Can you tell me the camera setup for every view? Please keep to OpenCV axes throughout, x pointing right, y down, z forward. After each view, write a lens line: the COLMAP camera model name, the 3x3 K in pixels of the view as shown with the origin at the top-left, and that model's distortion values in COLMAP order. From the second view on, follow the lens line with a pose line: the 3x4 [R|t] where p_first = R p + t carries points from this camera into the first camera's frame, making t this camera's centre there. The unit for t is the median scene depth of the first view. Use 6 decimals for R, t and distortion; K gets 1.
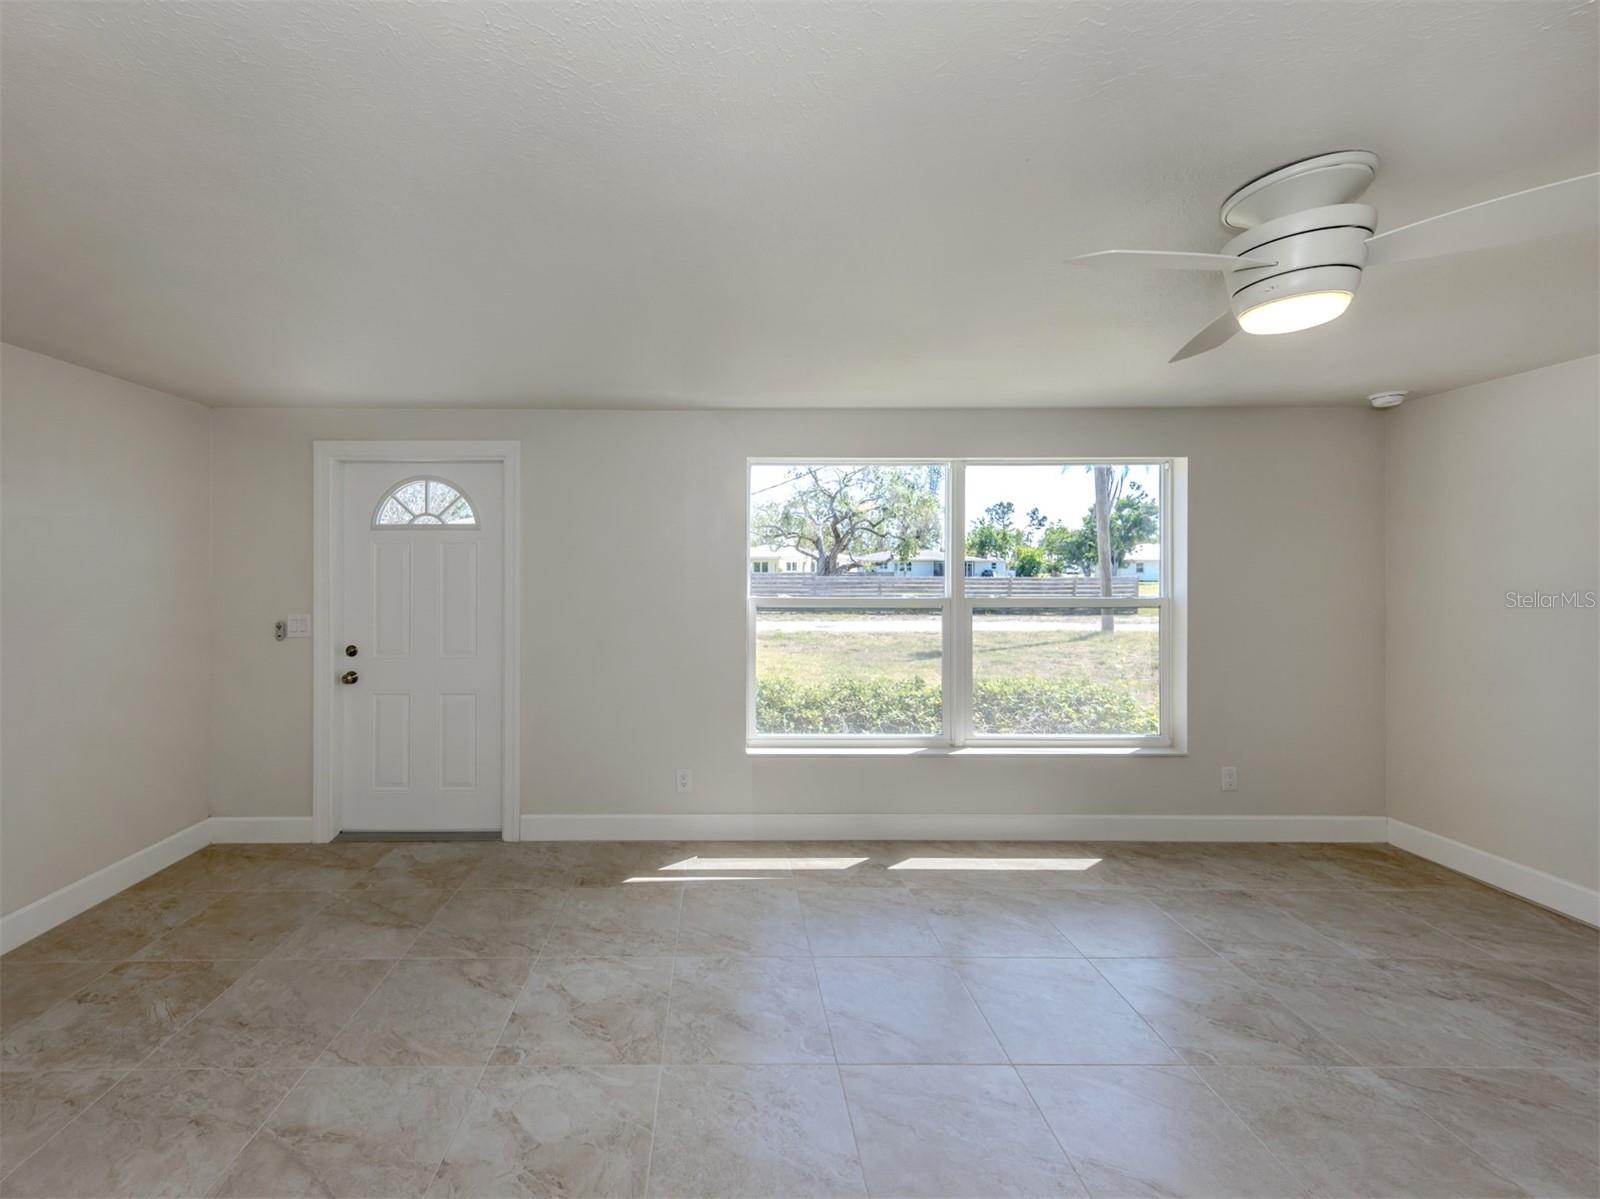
lens RADIAL K [[627.8, 0, 736.1], [0, 627.8, 565.1], [0, 0, 1]] dist [0.002604, 0.000031]
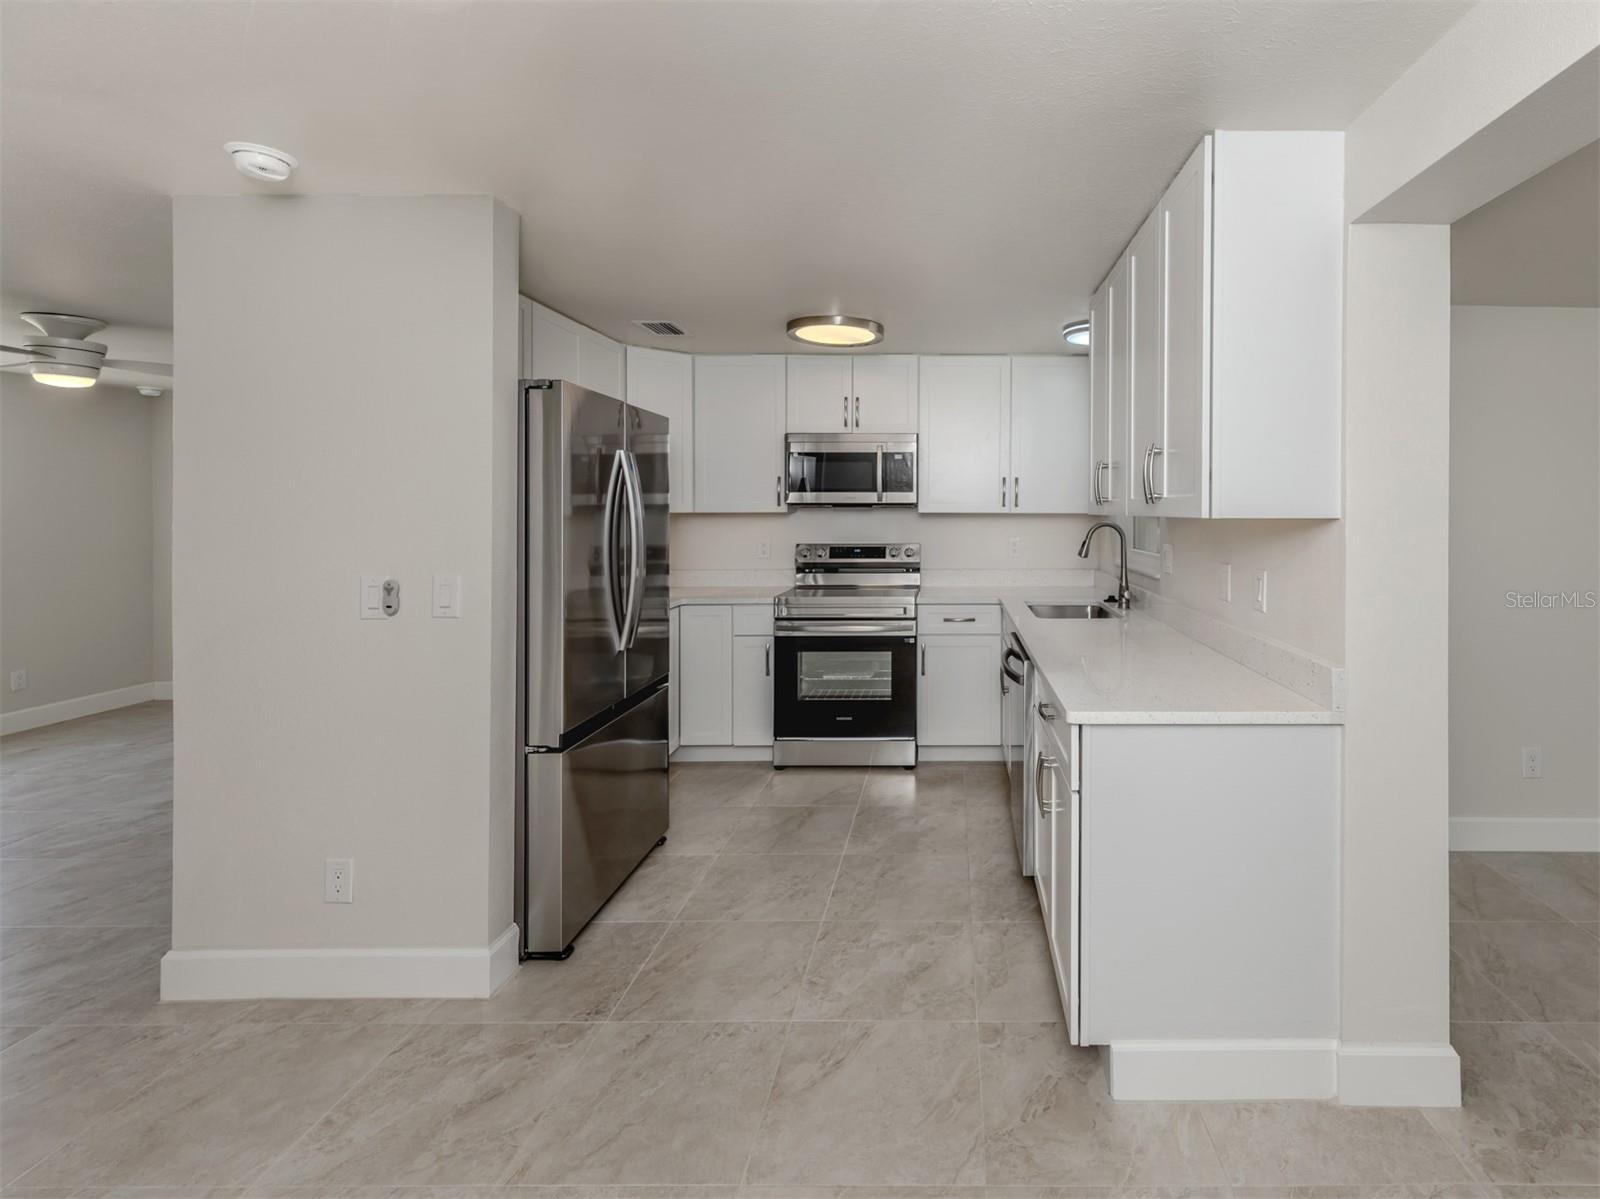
lens RADIAL K [[773.6, 0, 952.2], [0, 773.6, 513.3], [0, 0, 1]] dist [0.005168, -0.000139]
pose [[0.021767, -0.004508, 0.999753, -0.706140], [-0.005133, 0.999976, 0.004621, 0.006235], [-0.999750, -0.005232, 0.021743, -0.865875]]
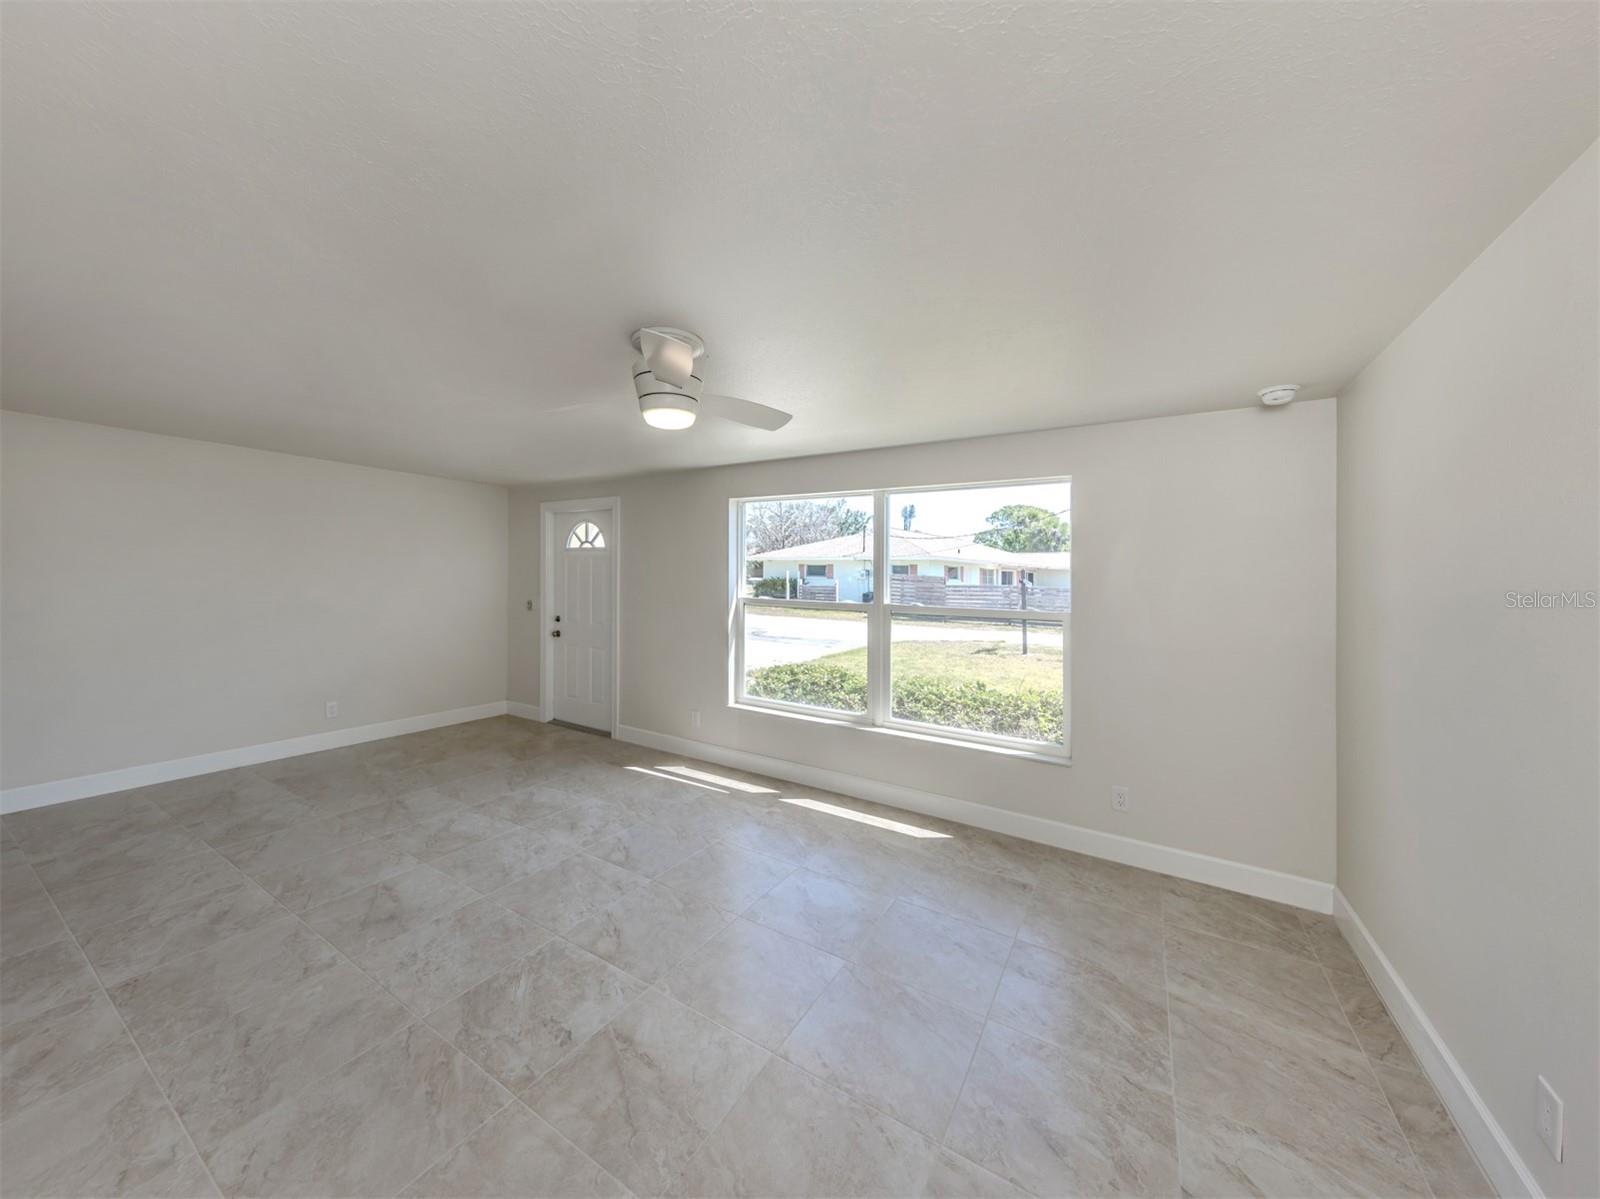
lens RADIAL K [[581.0, 0, 799.5], [0, 581.0, 577.7], [0, 0, 1]] dist [0.000874, 0.000077]
pose [[0.848193, 0.017916, -0.529384, 0.867599], [-0.020441, 0.999790, 0.001084, 0.003921], [0.529292, 0.009902, 0.848382, -0.041606]]
